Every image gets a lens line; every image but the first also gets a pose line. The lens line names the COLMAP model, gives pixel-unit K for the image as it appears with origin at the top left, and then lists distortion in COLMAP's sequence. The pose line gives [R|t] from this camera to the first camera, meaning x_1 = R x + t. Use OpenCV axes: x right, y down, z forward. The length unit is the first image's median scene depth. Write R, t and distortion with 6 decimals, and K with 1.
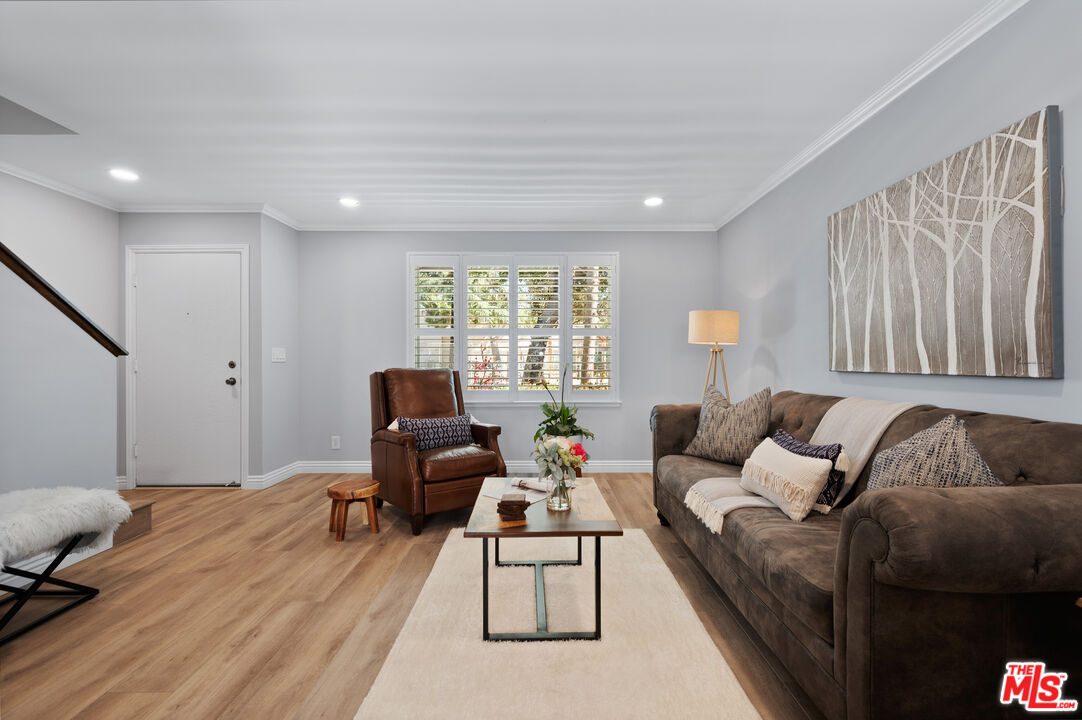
lens RADIAL K [[469.3, 0, 546.3], [0, 469.3, 360.7], [0, 0, 1]] dist [0.002550, 0.000142]
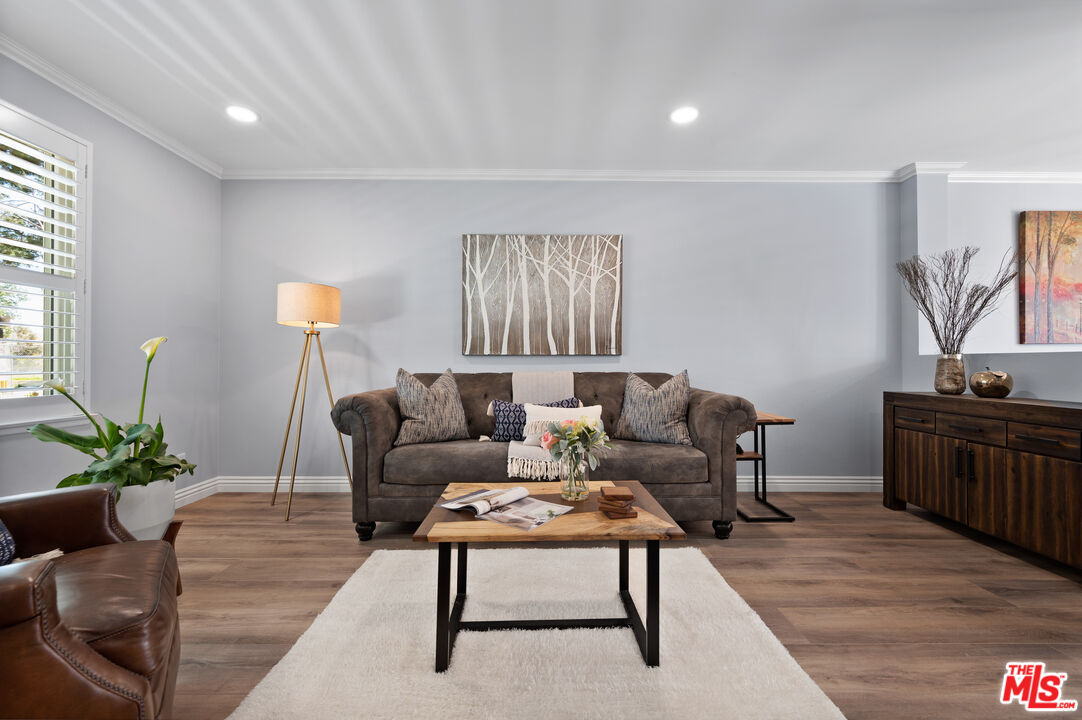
lens RADIAL K [[435.6, 0, 541.0], [0, 435.6, 359.2], [0, 0, 1]] dist [-0.003272, 0.000738]
pose [[0.008040, 0.008901, 0.999928, -0.645853], [-0.001723, 0.999959, -0.008888, 0.048701], [-0.999966, -0.001651, 0.008055, 0.861279]]
